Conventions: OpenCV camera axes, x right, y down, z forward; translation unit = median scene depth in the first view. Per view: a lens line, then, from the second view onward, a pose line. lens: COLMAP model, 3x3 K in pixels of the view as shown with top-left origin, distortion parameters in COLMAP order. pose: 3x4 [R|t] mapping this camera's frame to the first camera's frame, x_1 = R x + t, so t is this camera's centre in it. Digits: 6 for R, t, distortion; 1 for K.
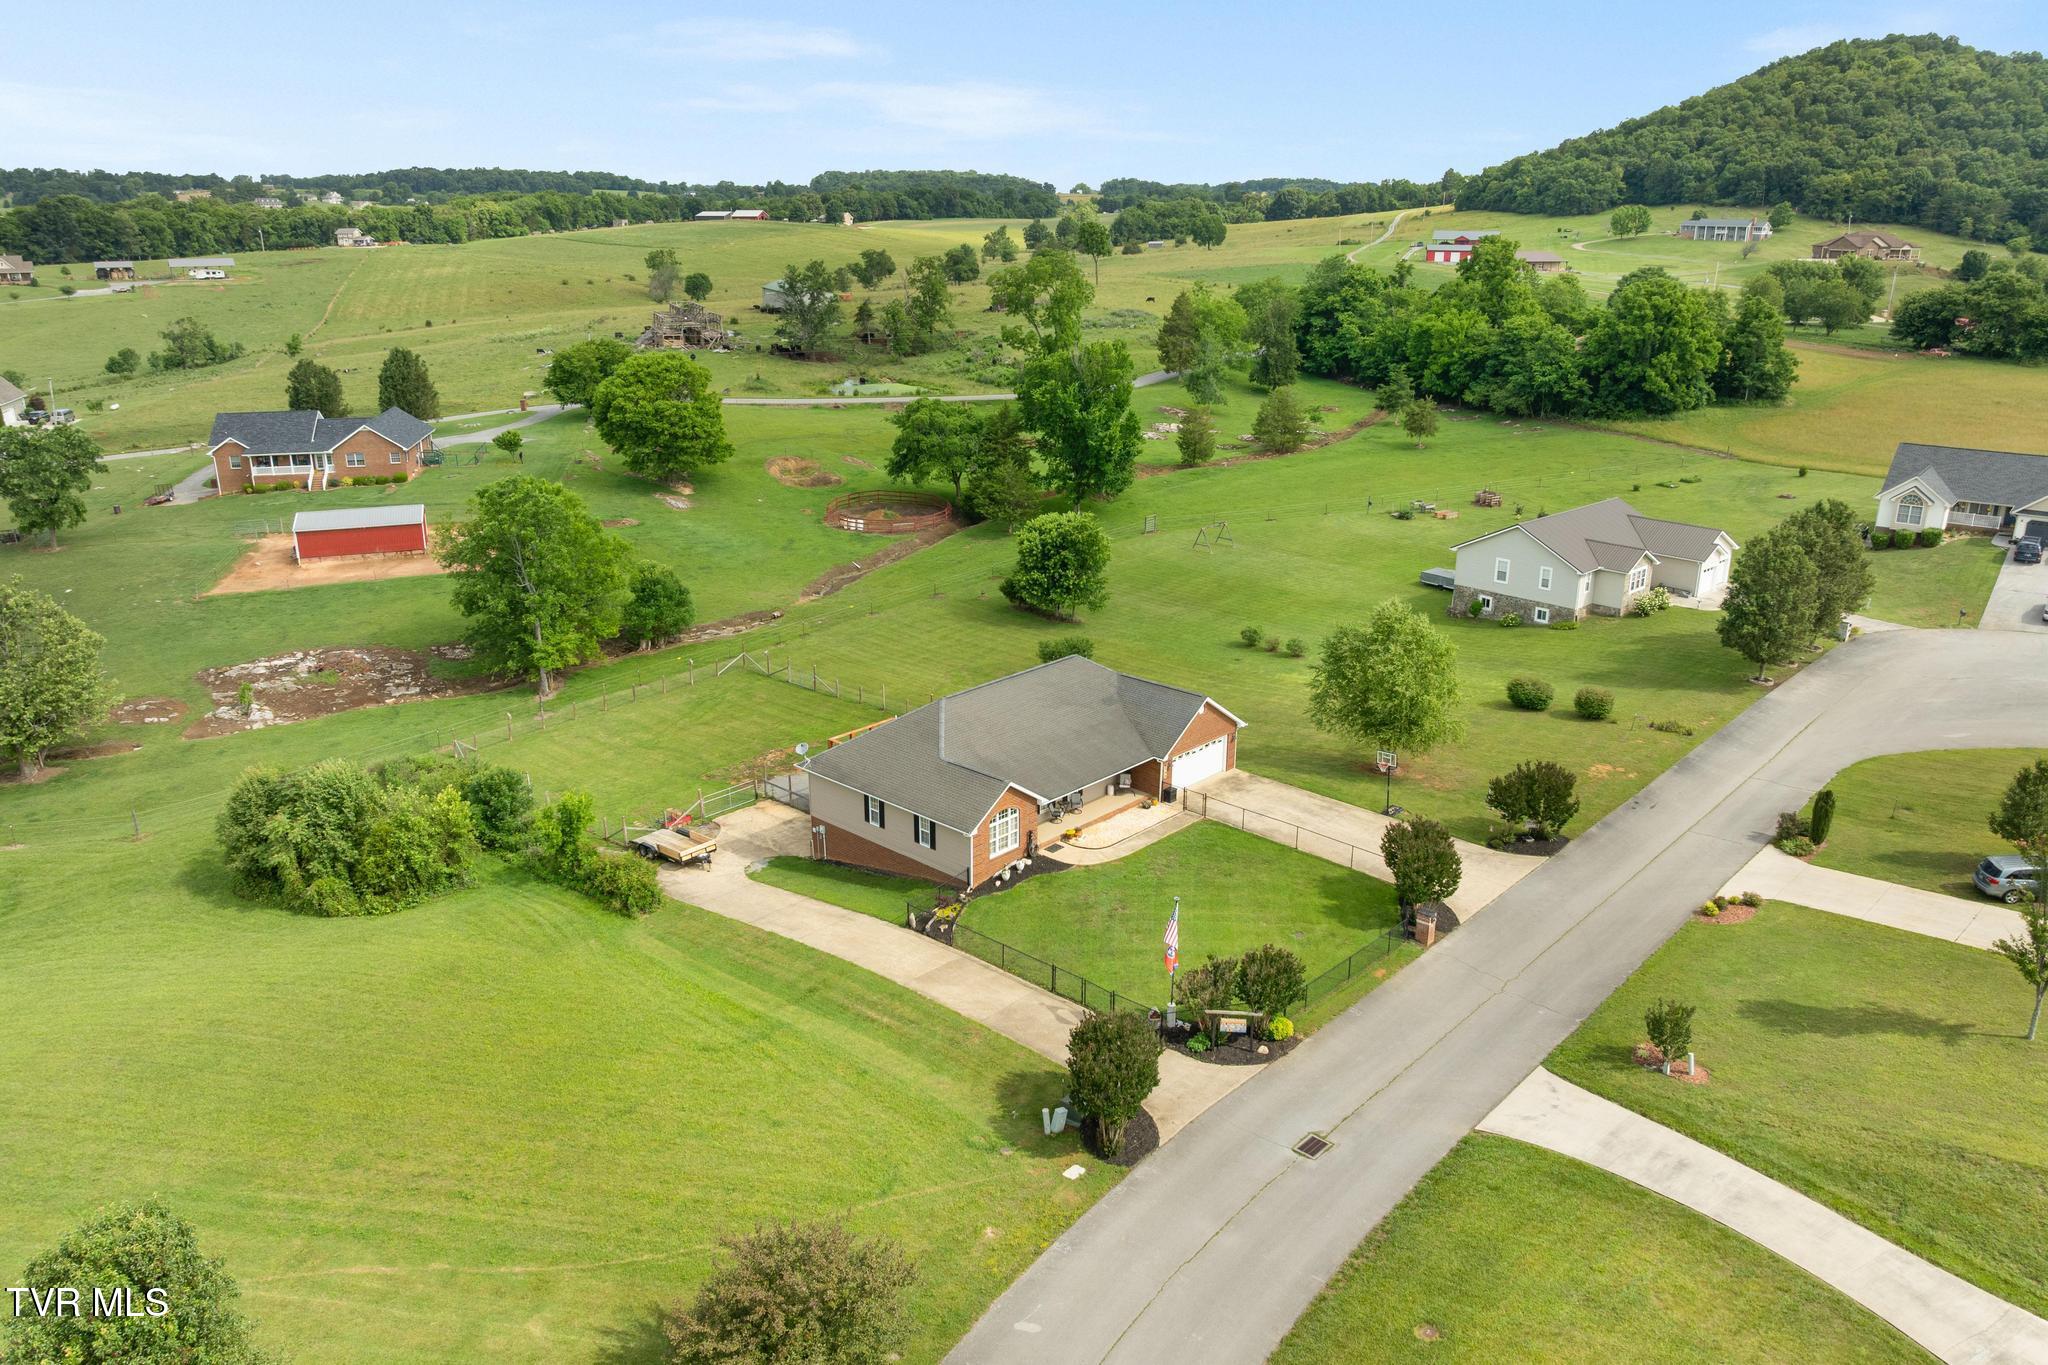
lens RADIAL K [[1491.8, 0, 1048.0], [0, 1491.8, 633.3], [0, 0, 1]] dist [-0.067555, 0.050199]
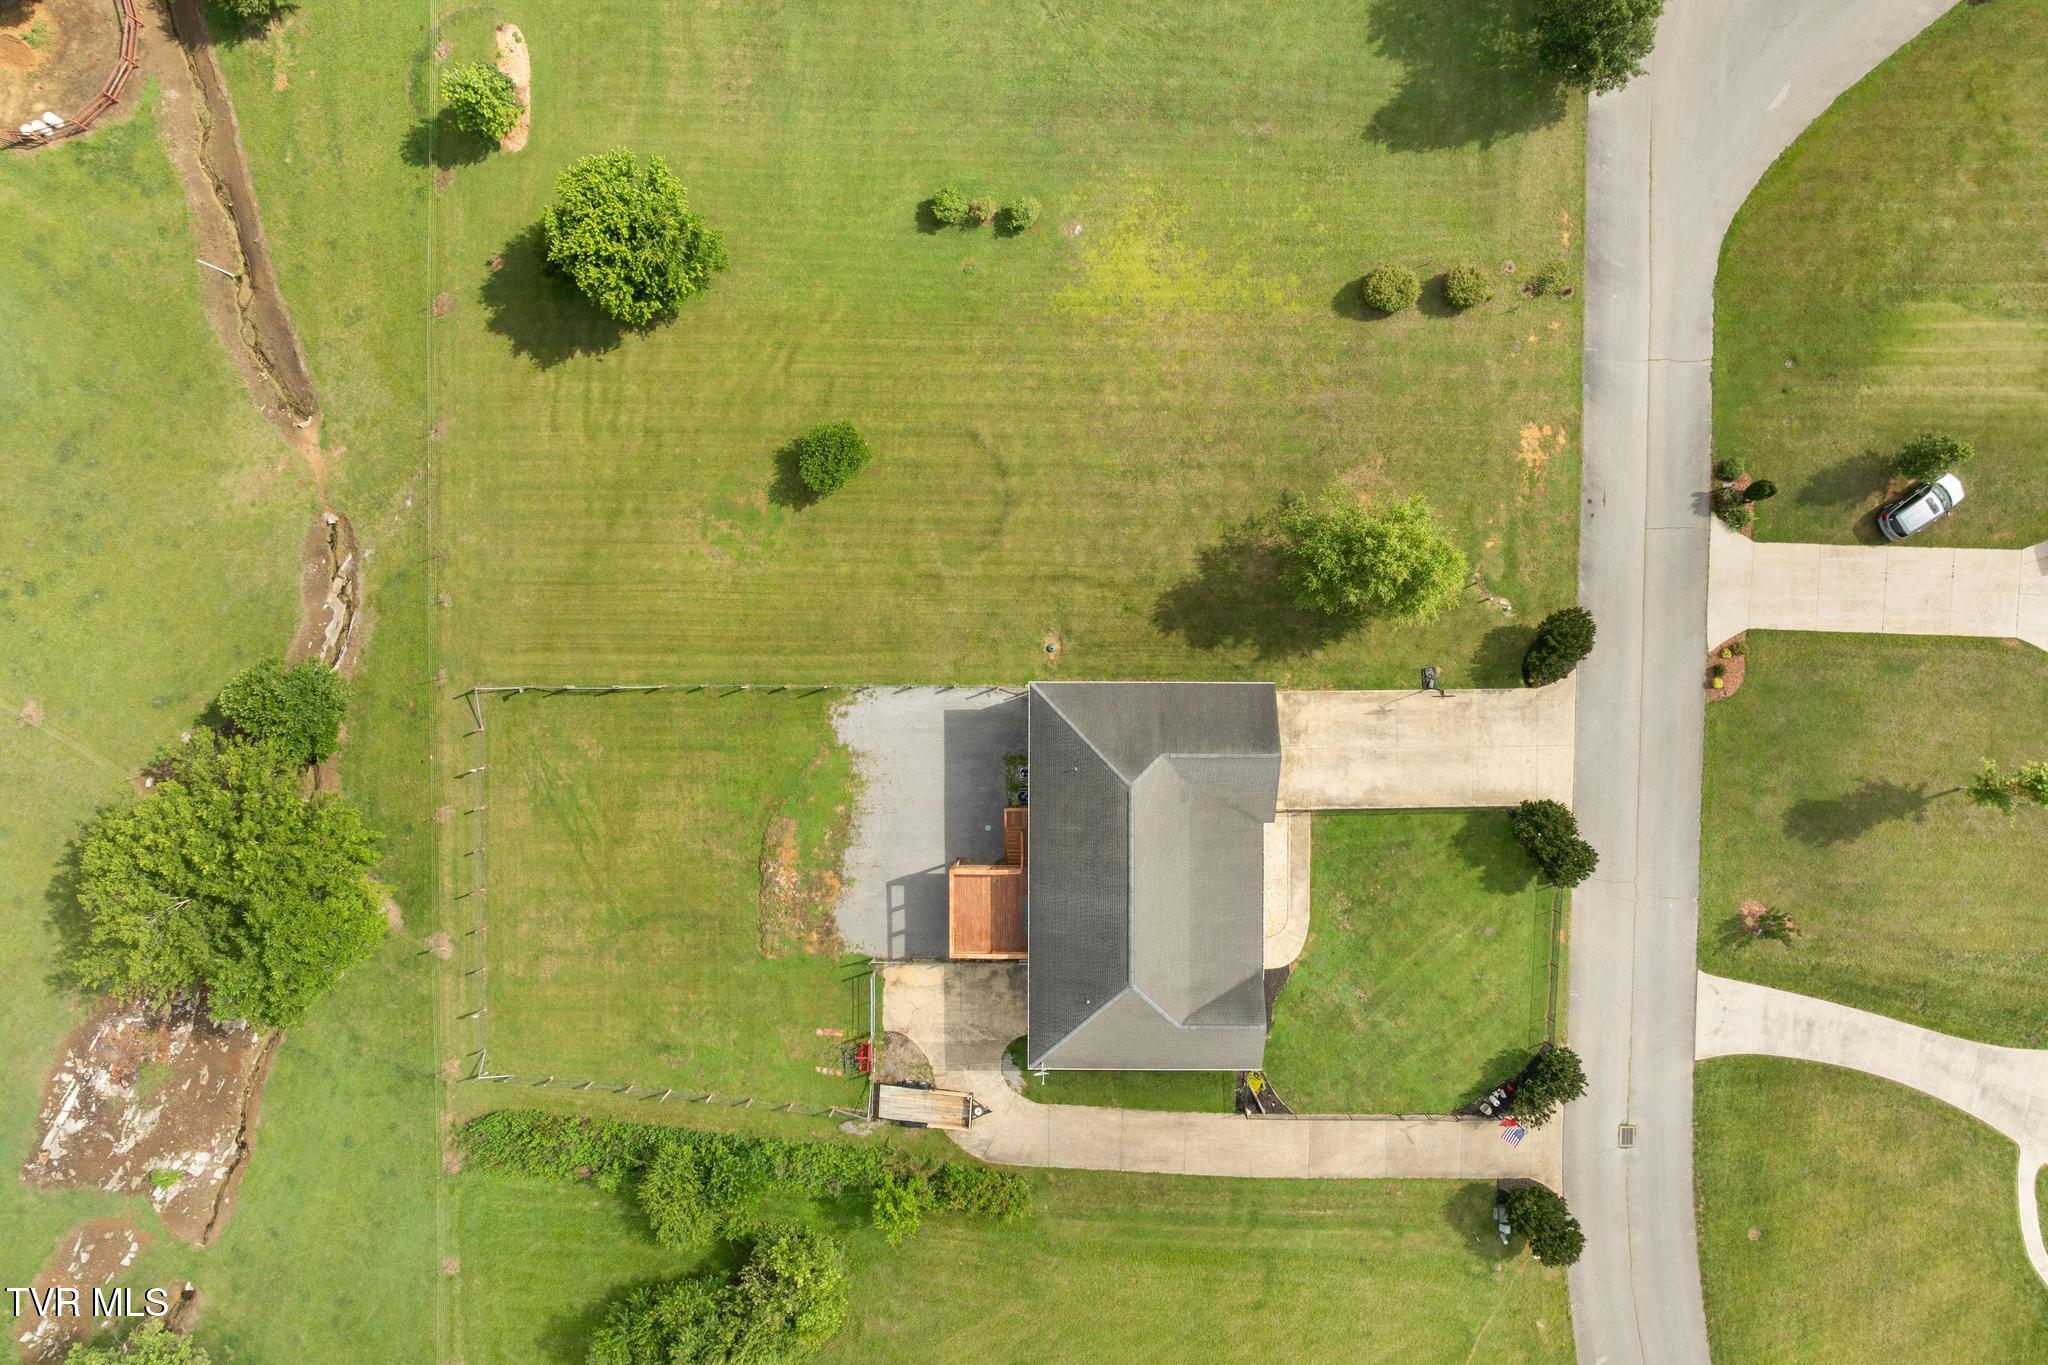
lens RADIAL K [[1461.7, 0, 1060.8], [0, 1461.7, 691.6], [0, 0, 1]] dist [-0.039852, -0.001723]
pose [[0.743602, -0.668476, -0.013998, 0.019955], [0.183987, 0.184447, 0.965468, -0.458829], [-0.642811, -0.720499, 0.260146, 0.430174]]
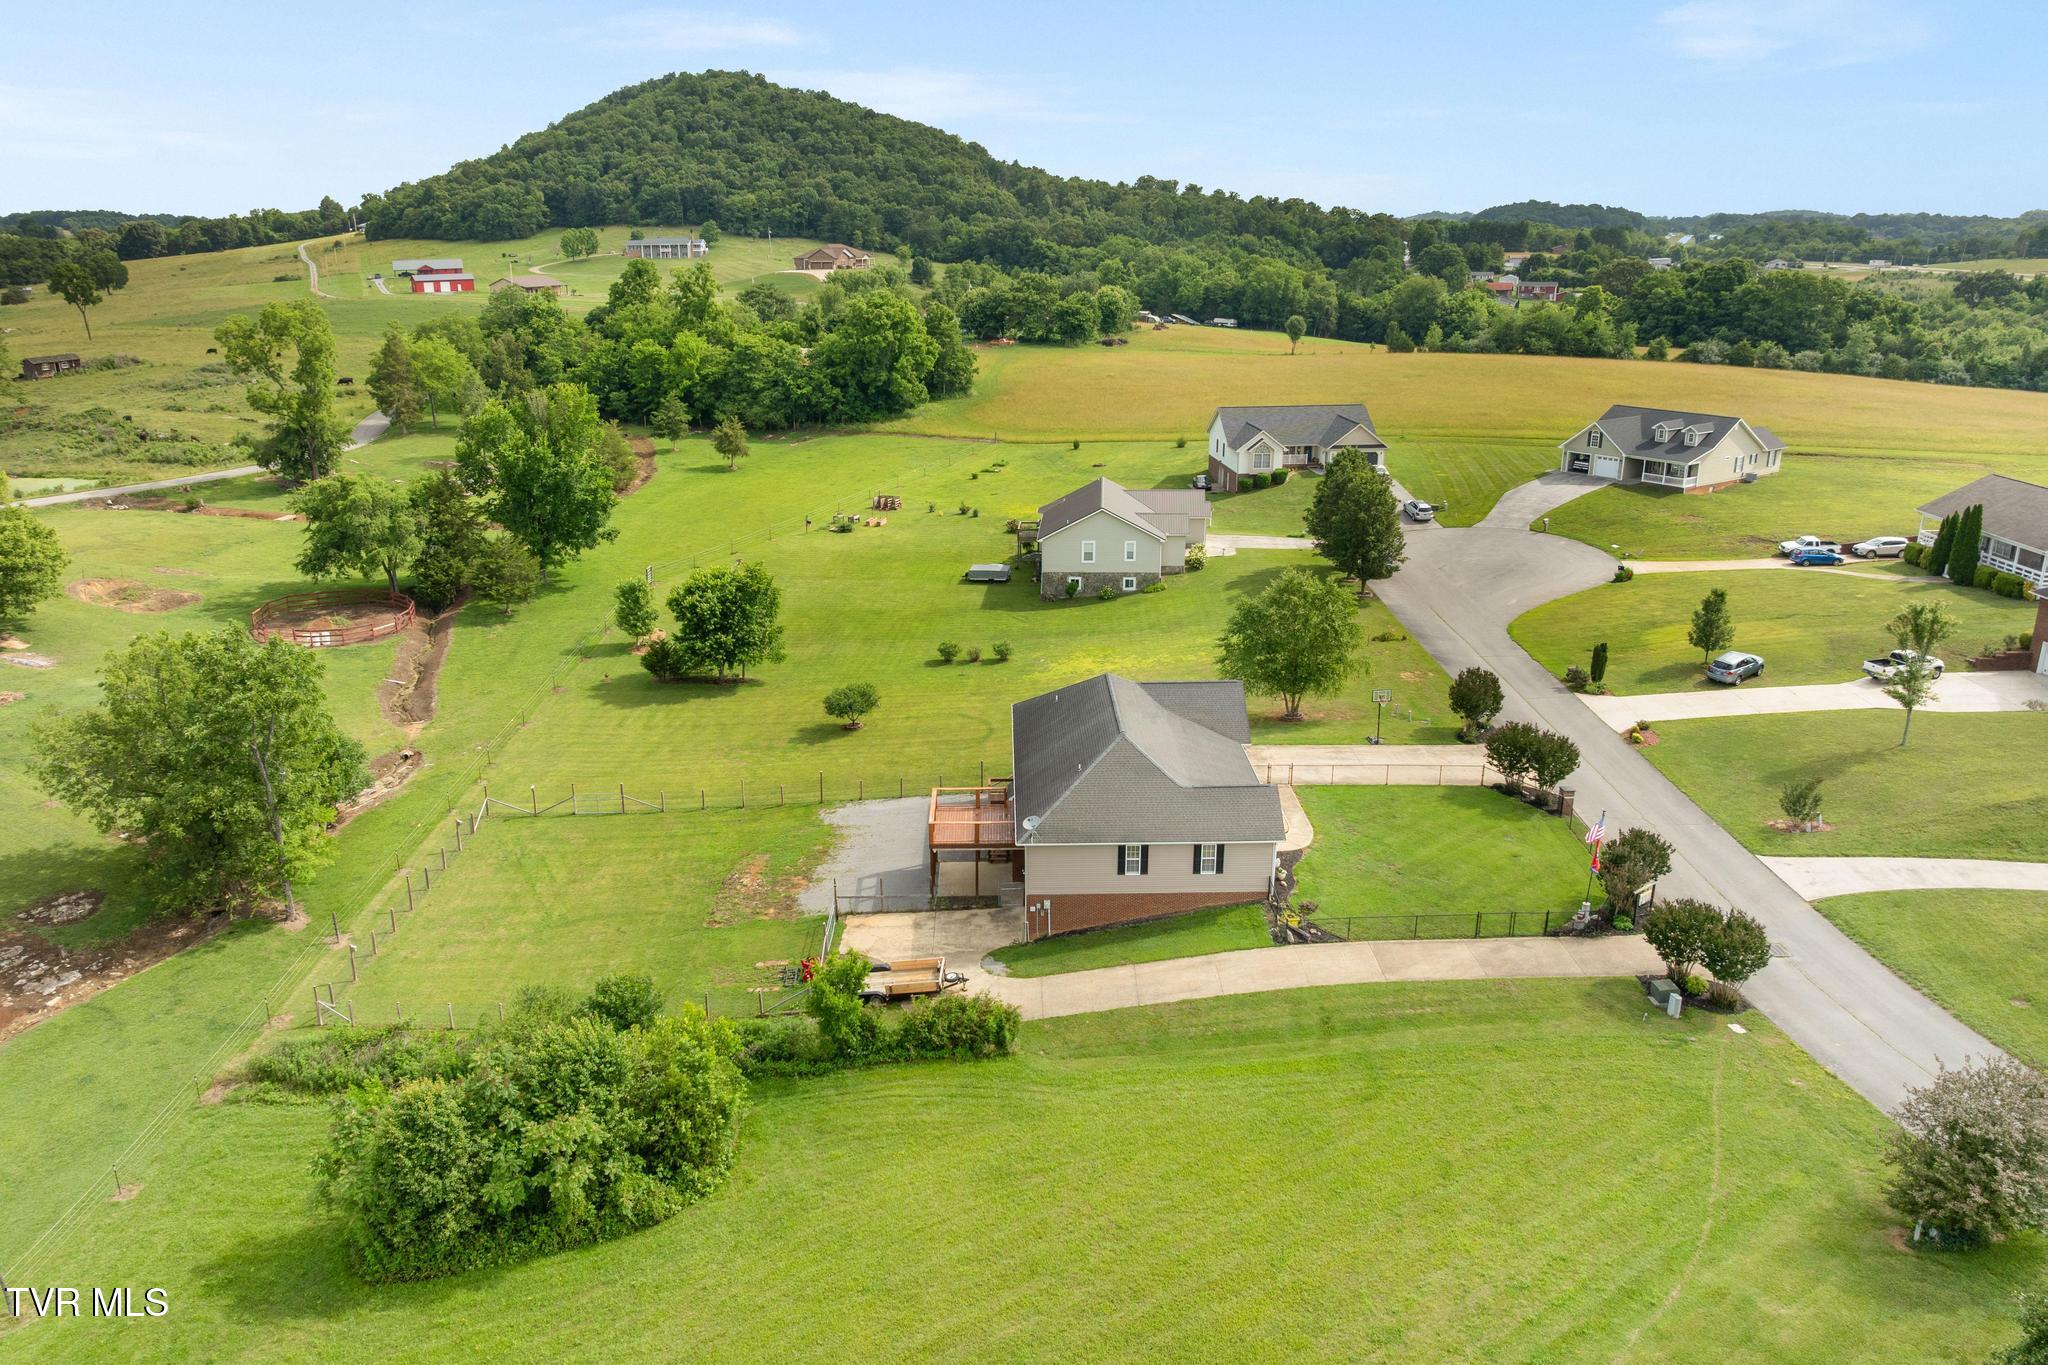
lens RADIAL K [[1473.2, 0, 1037.0], [0, 1473.2, 676.4], [0, 0, 1]] dist [-0.044300, 0.001817]
pose [[0.725367, -0.212667, 0.654687, -0.347693], [0.203060, 0.974864, 0.091689, -0.044340], [-0.657730, 0.066432, 0.750319, 0.142886]]
